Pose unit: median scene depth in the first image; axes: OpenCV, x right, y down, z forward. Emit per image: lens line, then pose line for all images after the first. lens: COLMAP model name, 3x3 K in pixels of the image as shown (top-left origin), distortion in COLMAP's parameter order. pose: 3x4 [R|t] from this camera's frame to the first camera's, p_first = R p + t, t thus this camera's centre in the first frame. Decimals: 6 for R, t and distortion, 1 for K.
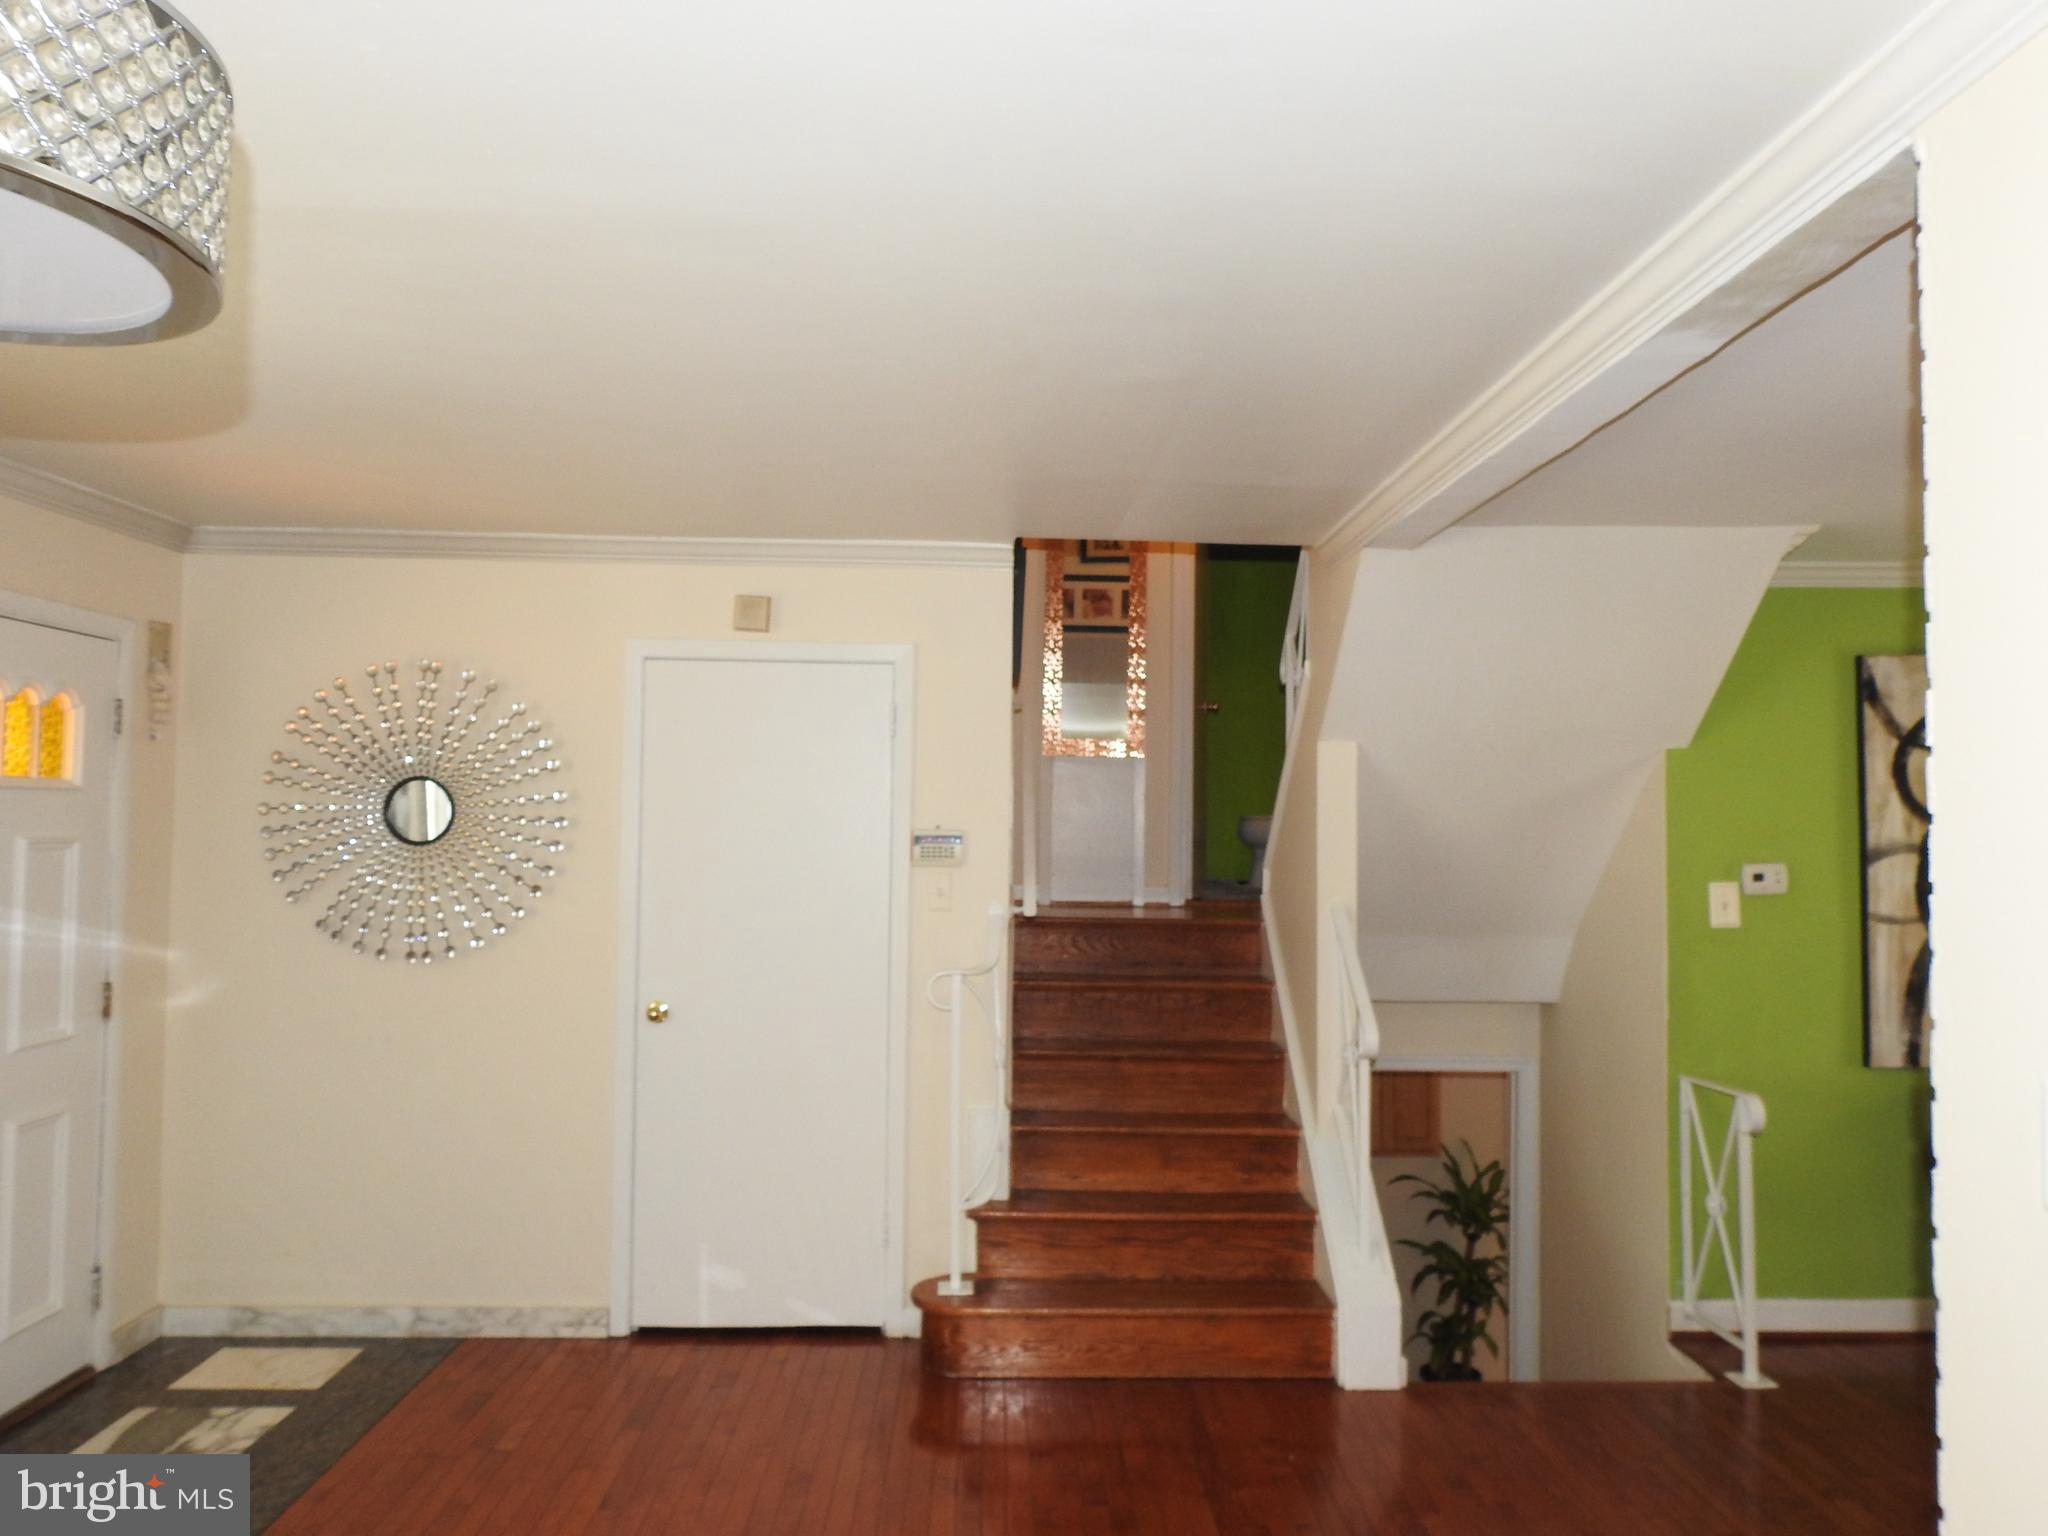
lens RADIAL K [[1468.2, 0, 1015.0], [0, 1468.2, 772.9], [0, 0, 1]] dist [0.000443, -0.001949]
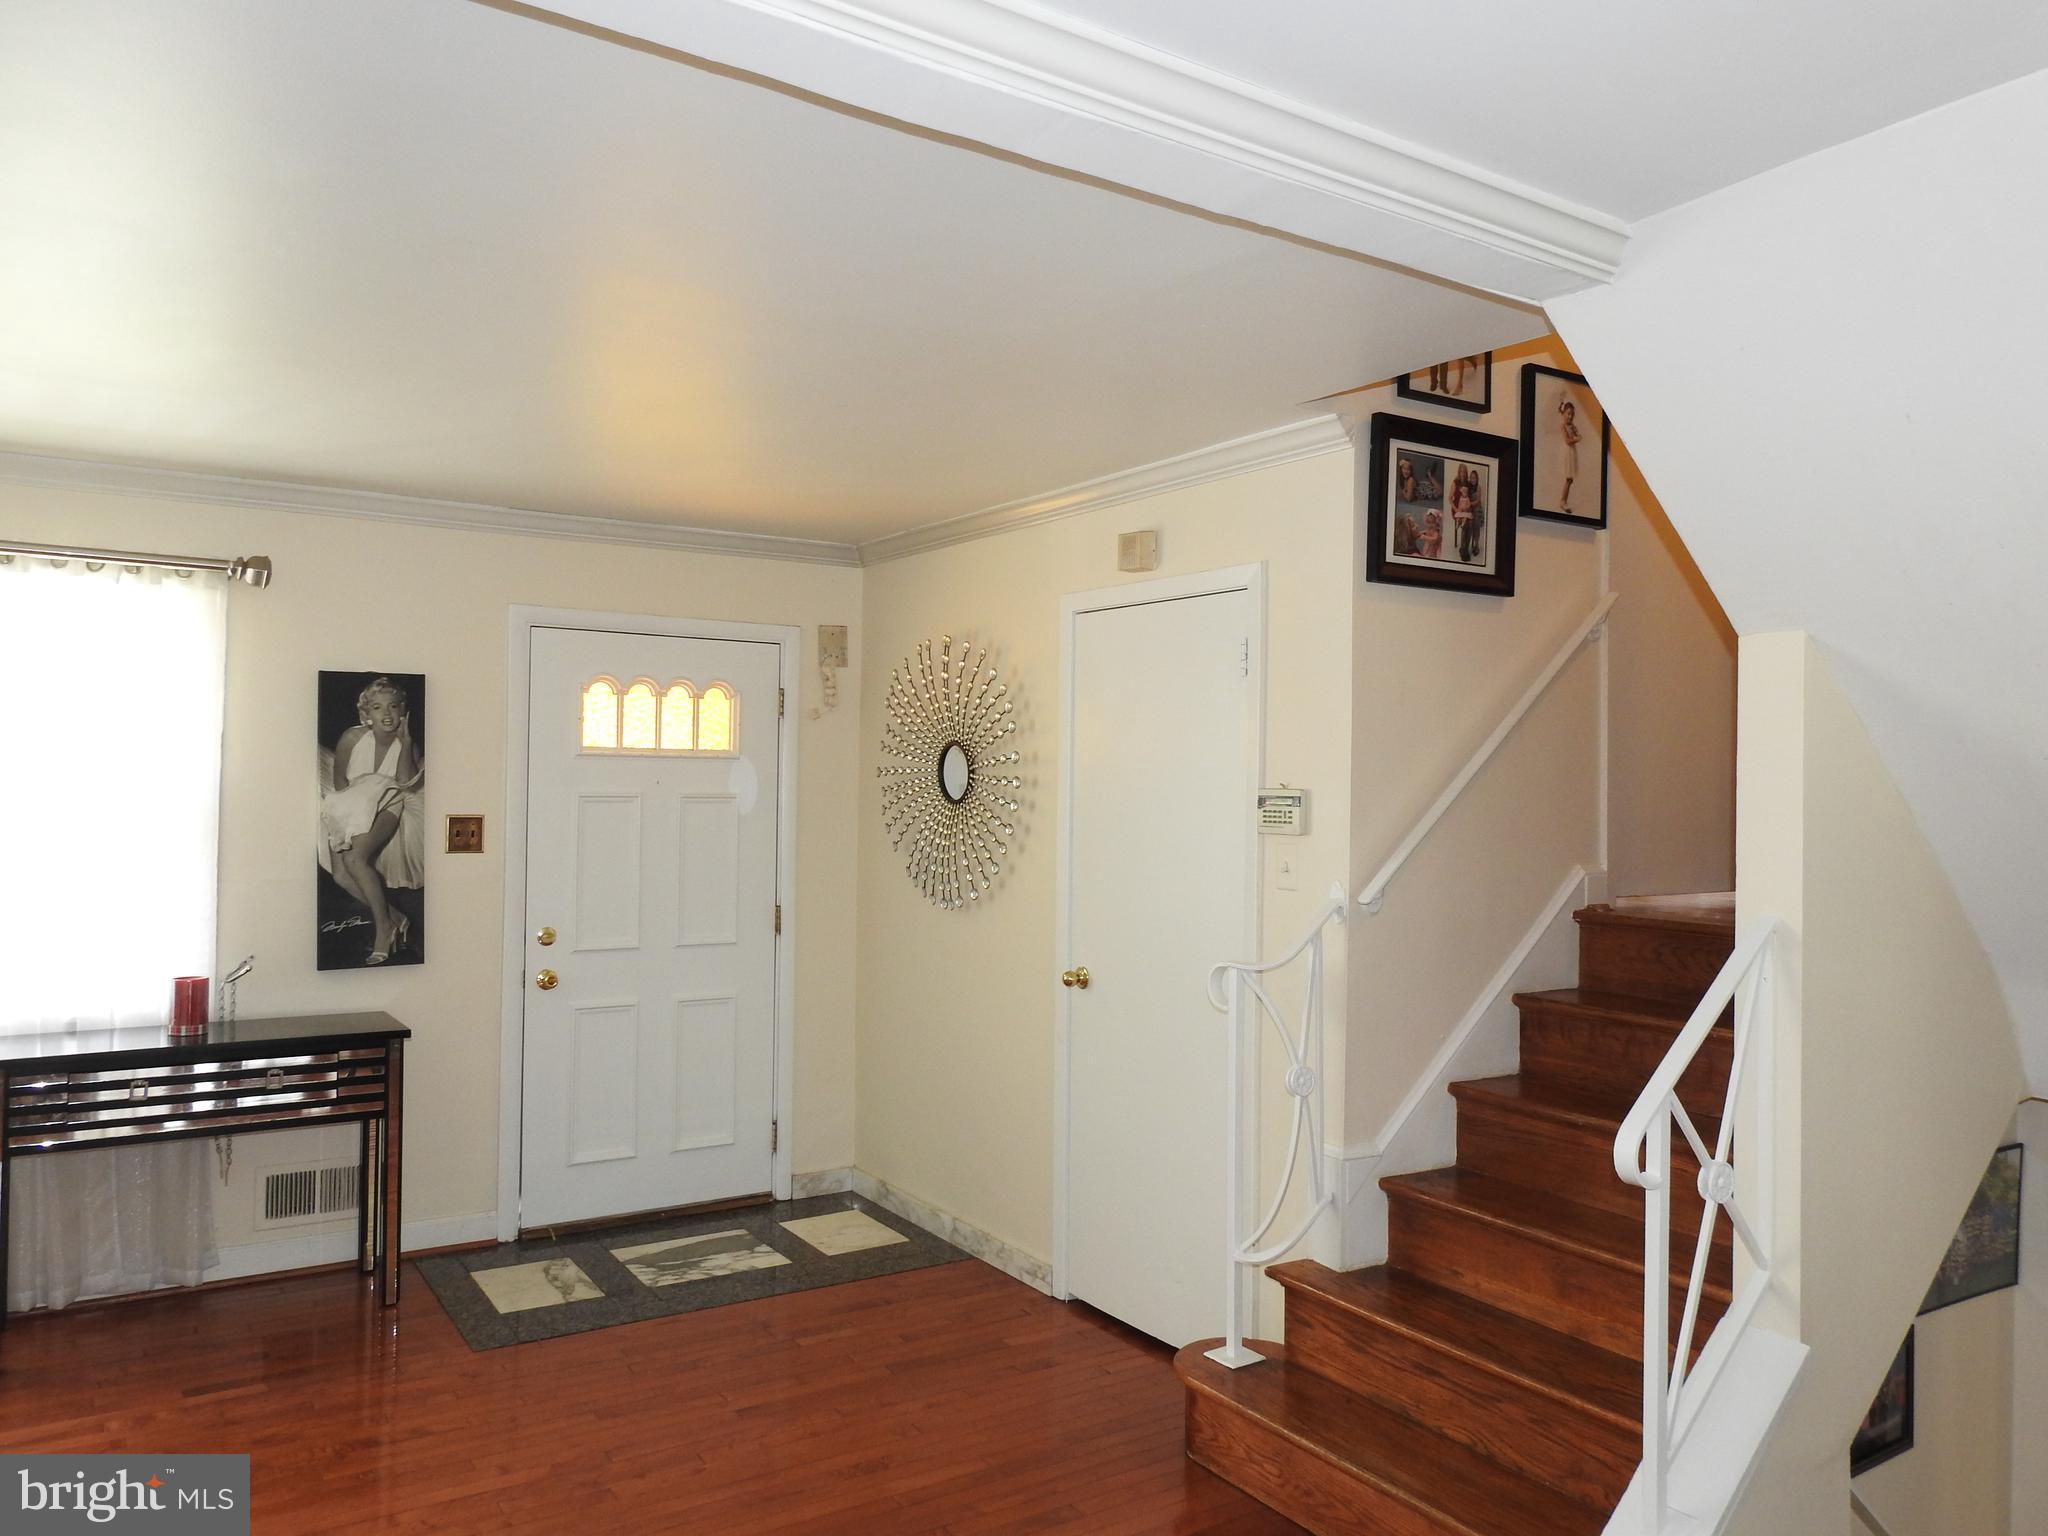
lens RADIAL K [[1453.2, 0, 1008.4], [0, 1453.2, 773.7], [0, 0, 1]] dist [-0.001904, 0.001884]
pose [[0.525071, -0.010714, -0.850991, 0.554592], [0.024596, 0.999694, 0.002589, 0.025009], [0.850703, -0.022291, 0.525174, 0.463547]]
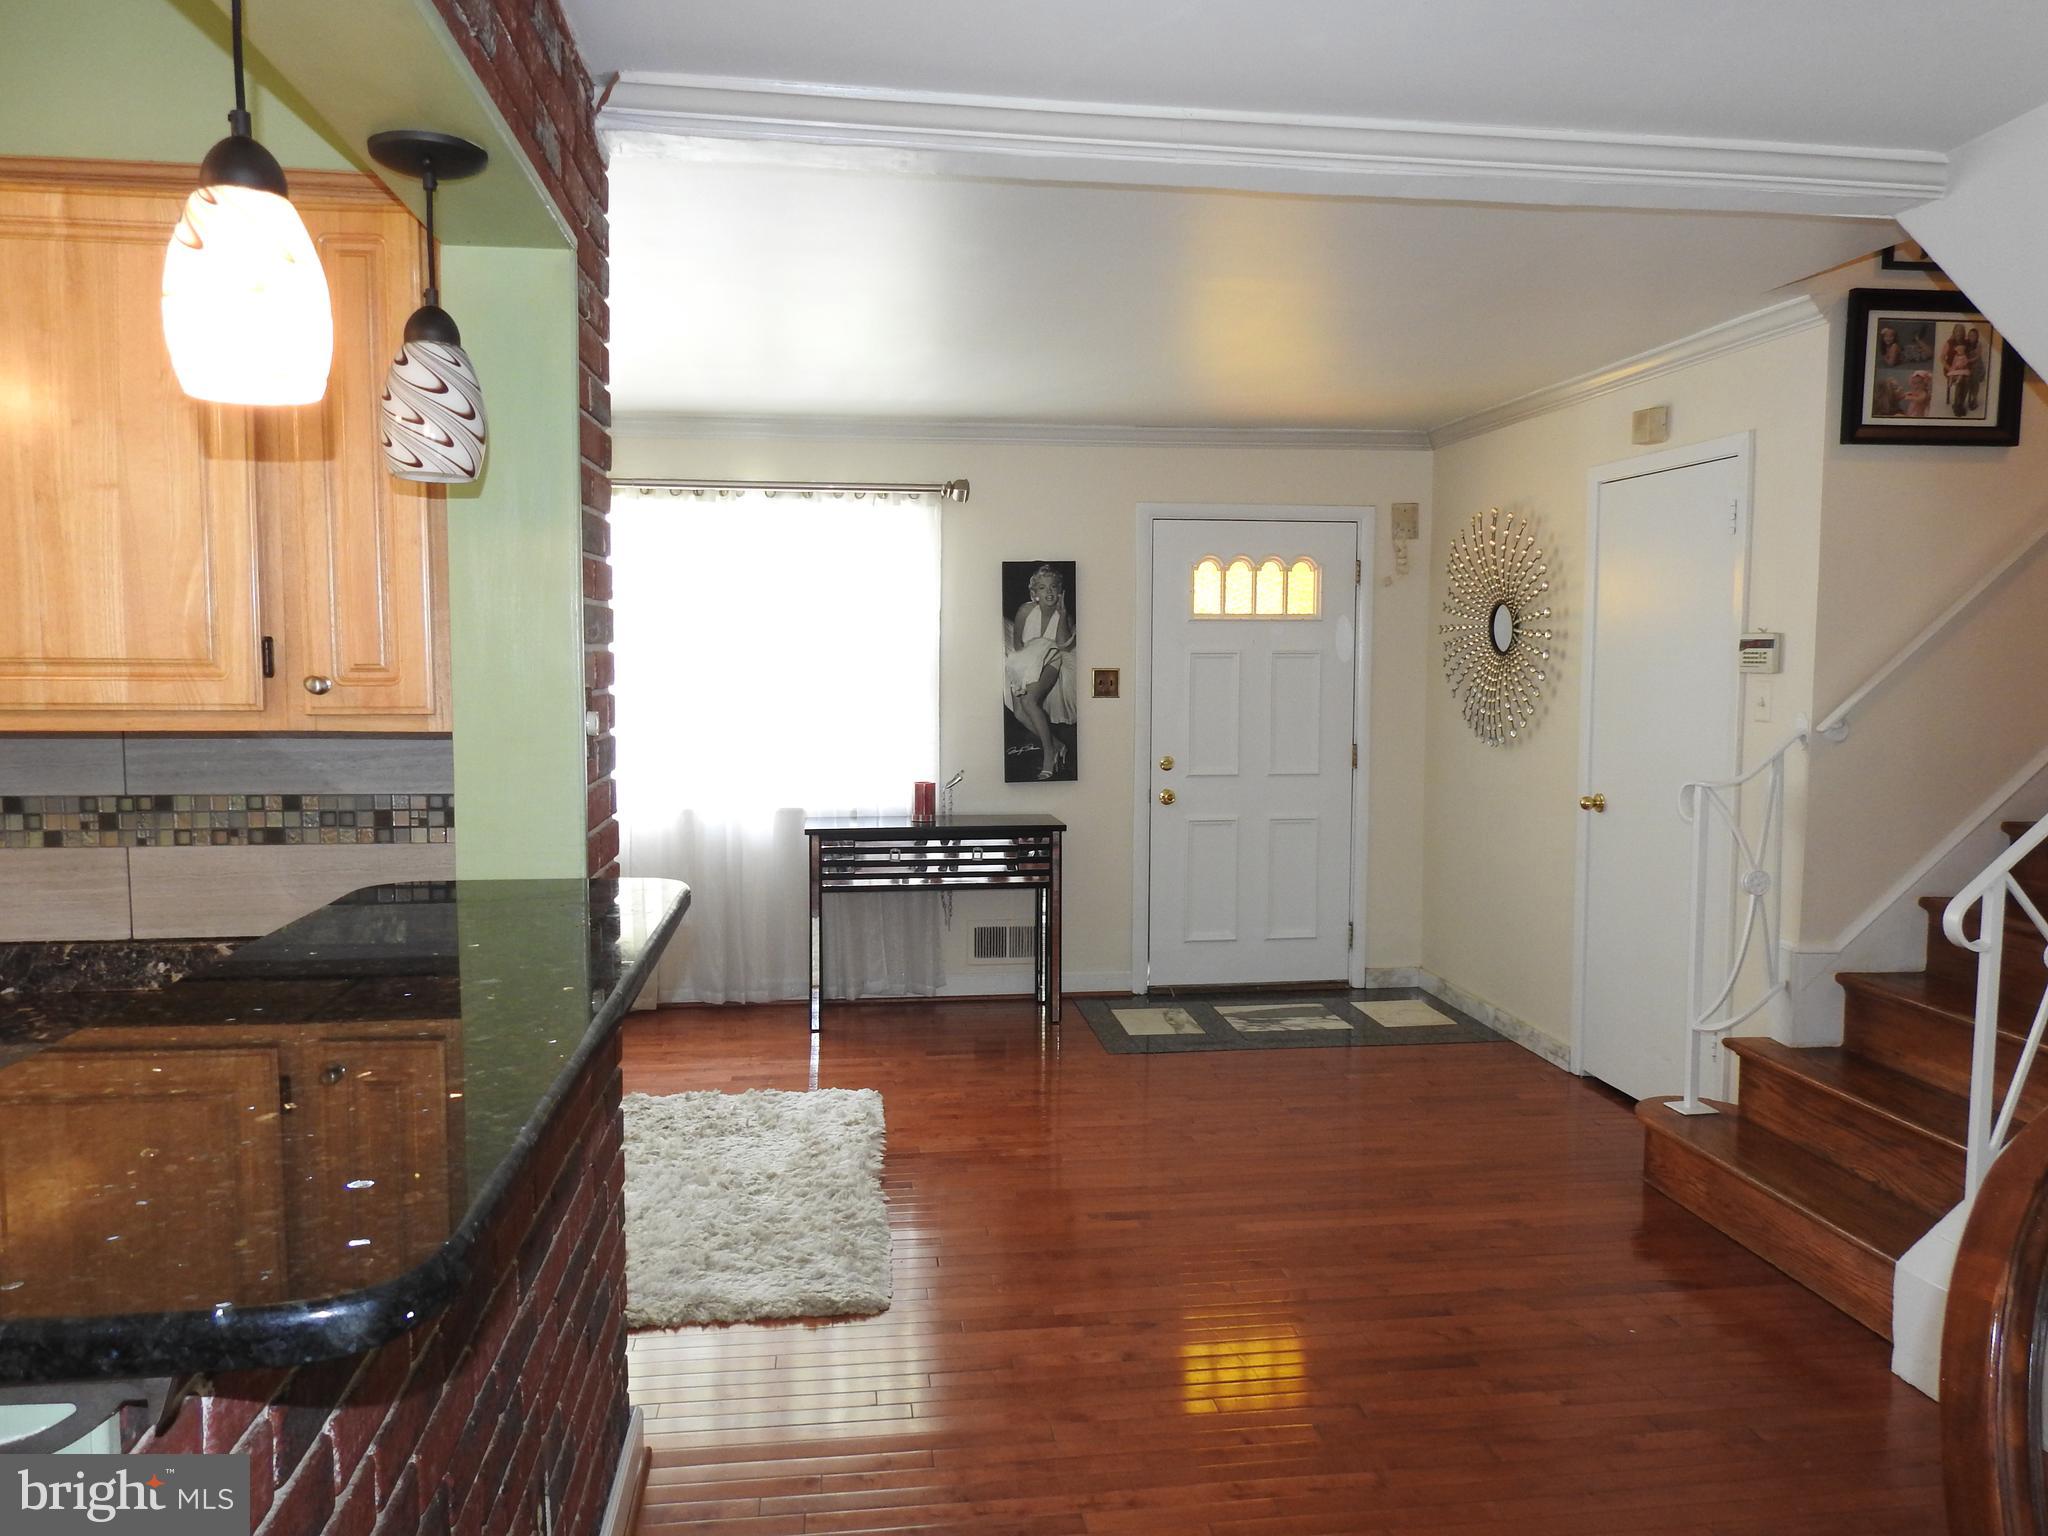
lens RADIAL K [[1439.6, 0, 1013.2], [0, 1439.6, 771.8], [0, 0, 1]] dist [-0.004443, -0.005744]
pose [[0.104151, 0.071366, -0.991998, 0.804826], [0.039259, 0.996350, 0.075801, 0.039131], [0.993786, -0.046839, 0.100969, 0.451863]]
